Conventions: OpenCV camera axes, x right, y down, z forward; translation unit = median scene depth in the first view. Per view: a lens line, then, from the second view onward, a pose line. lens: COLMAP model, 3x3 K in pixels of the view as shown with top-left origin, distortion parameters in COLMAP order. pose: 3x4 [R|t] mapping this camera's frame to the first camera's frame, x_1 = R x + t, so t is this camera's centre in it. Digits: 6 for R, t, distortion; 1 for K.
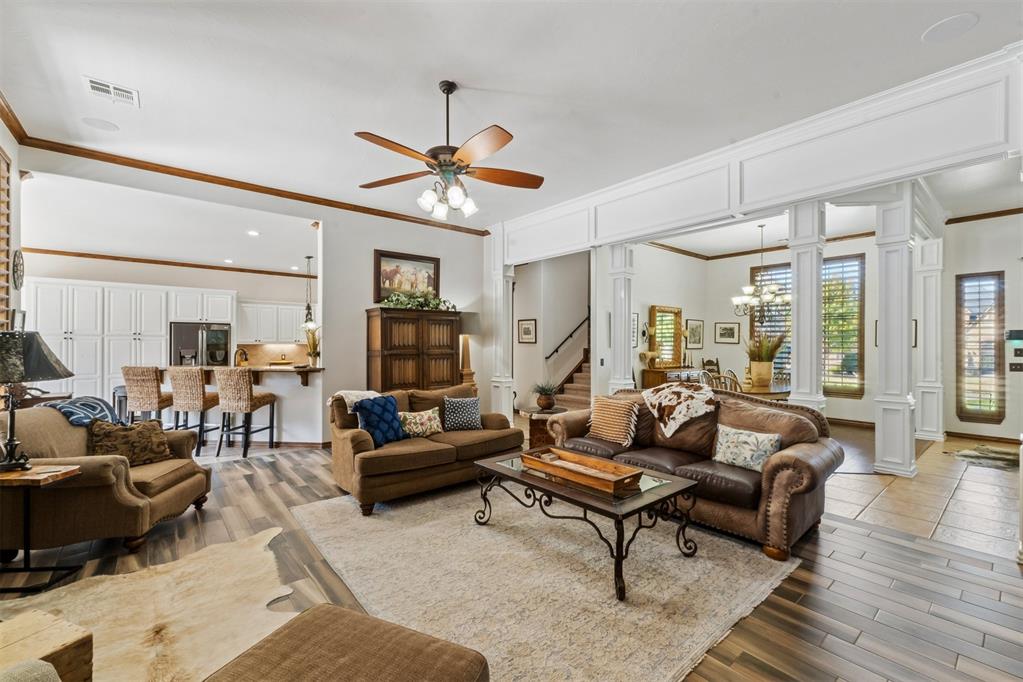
lens RADIAL K [[430.4, 0, 520.0], [0, 430.4, 344.0], [0, 0, 1]] dist [0.008341, 0.000318]
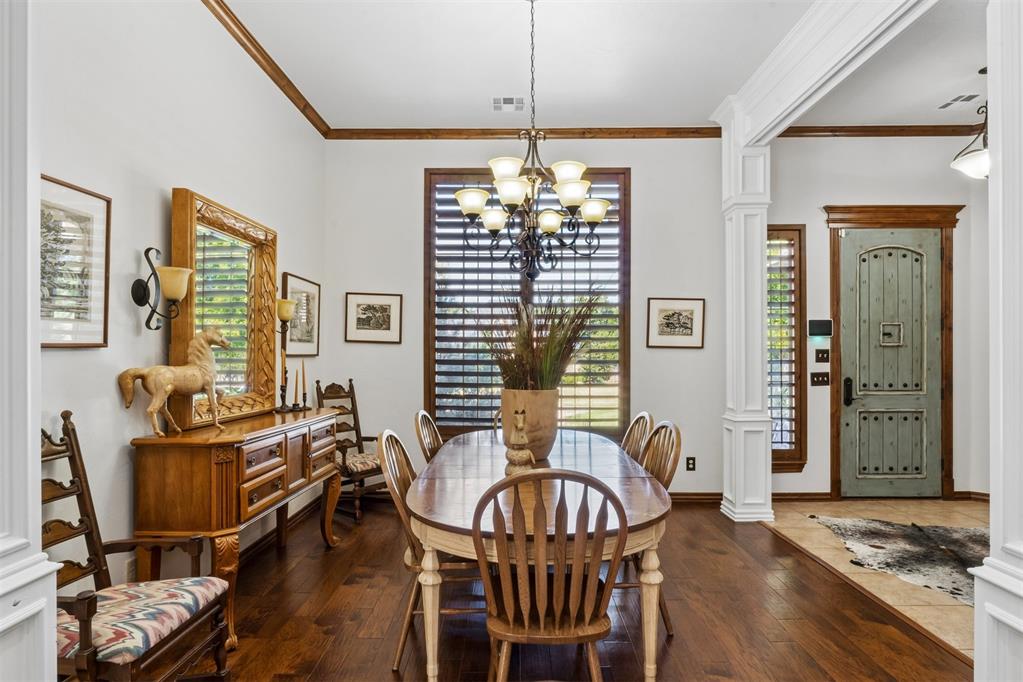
lens RADIAL K [[561.1, 0, 514.3], [0, 561.1, 347.2], [0, 0, 1]] dist [0.001457, -0.000019]
pose [[0.659937, 0.005455, 0.751301, 0.187628], [0.004270, 0.999930, -0.011011, 0.011129], [-0.751308, 0.010474, 0.659868, 0.628185]]
